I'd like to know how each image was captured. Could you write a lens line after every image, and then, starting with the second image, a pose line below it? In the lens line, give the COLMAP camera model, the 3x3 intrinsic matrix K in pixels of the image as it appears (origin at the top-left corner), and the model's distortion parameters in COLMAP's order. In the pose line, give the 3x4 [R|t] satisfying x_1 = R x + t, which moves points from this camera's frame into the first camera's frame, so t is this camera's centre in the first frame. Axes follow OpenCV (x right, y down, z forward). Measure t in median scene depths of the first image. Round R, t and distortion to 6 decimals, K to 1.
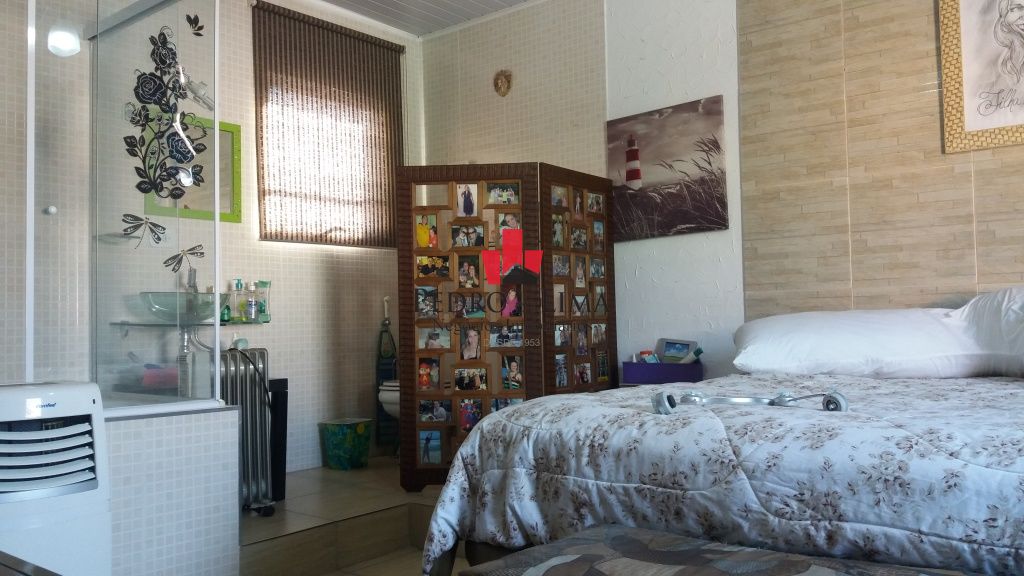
lens RADIAL K [[826.2, 0, 522.6], [0, 826.2, 288.3], [0, 0, 1]] dist [-0.008933, -0.034274]
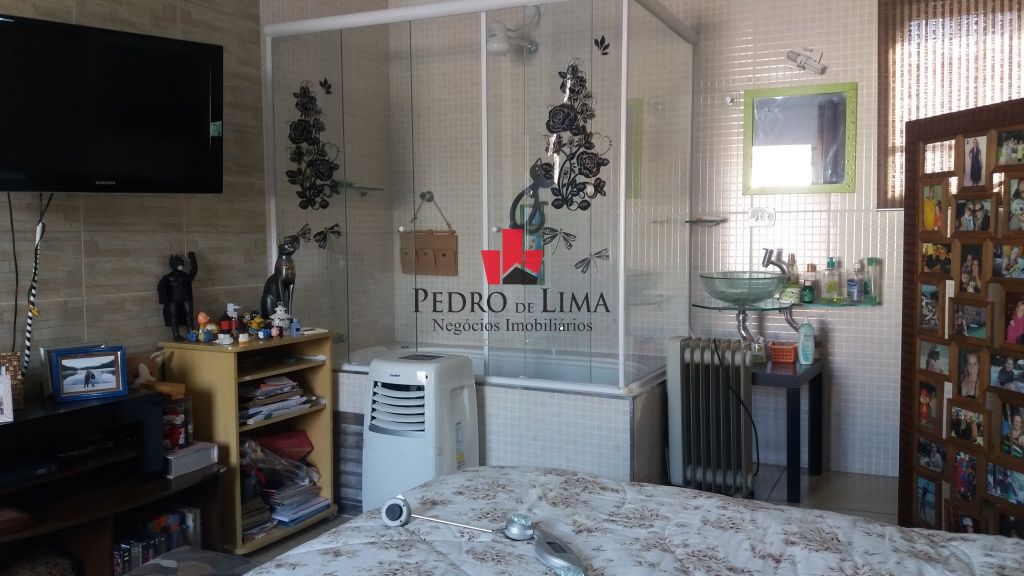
lens RADIAL K [[826.2, 0, 522.0], [0, 826.2, 291.3], [0, 0, 1]] dist [-0.008933, -0.034274]
pose [[0.190956, 0.086256, -0.977801, 0.523772], [0.042617, 0.994464, 0.096049, -0.081992], [0.980673, -0.060012, 0.186223, 0.515902]]
